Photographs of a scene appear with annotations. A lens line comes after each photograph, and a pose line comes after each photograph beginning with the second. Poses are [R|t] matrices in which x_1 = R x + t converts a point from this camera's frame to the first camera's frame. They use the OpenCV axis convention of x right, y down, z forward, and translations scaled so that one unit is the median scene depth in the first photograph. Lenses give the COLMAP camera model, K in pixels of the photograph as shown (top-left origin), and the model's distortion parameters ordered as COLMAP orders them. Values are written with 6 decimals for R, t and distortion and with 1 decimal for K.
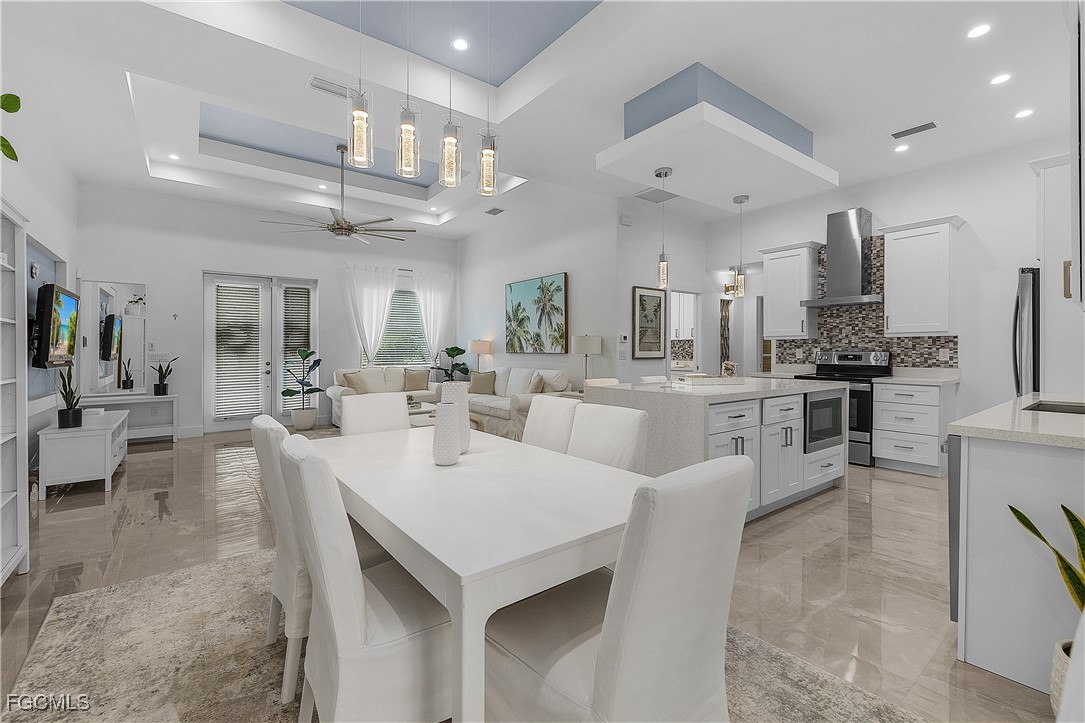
lens RADIAL K [[464.6, 0, 544.7], [0, 464.6, 353.1], [0, 0, 1]] dist [0.003522, 0.000059]
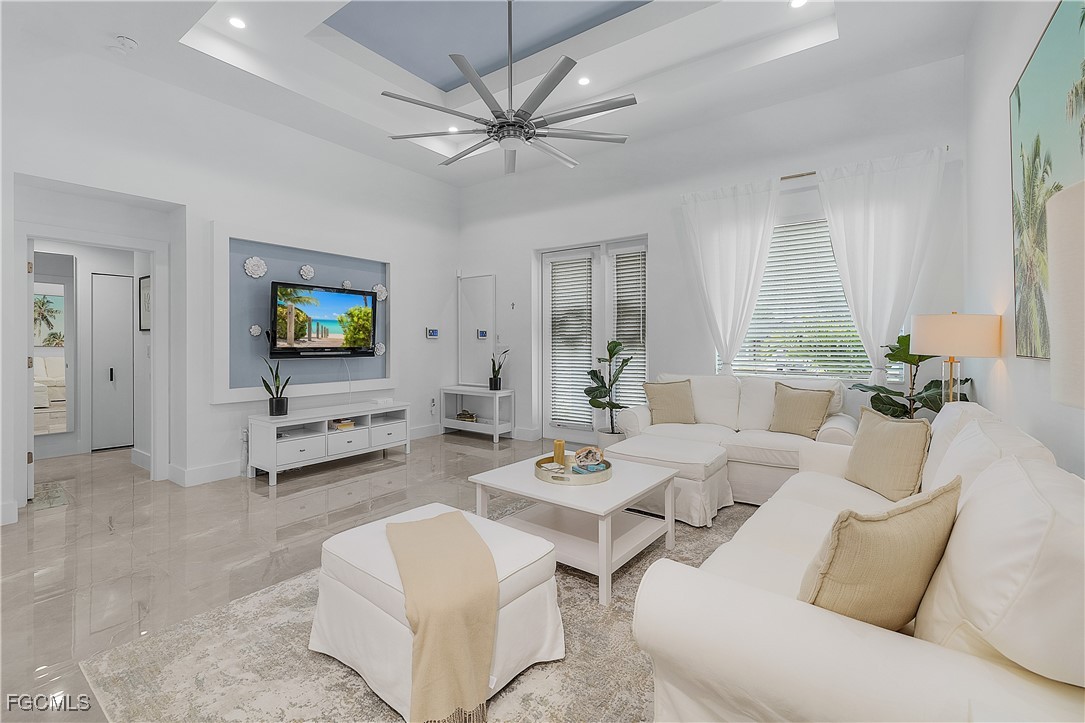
lens RADIAL K [[464.6, 0, 556.2], [0, 464.6, 340.4], [0, 0, 1]] dist [0.003522, 0.000059]
pose [[0.290358, 0.001106, -0.956917, 0.101294], [-0.007707, 0.999970, -0.001182, -0.007999], [0.956887, 0.007718, 0.290358, 0.734185]]
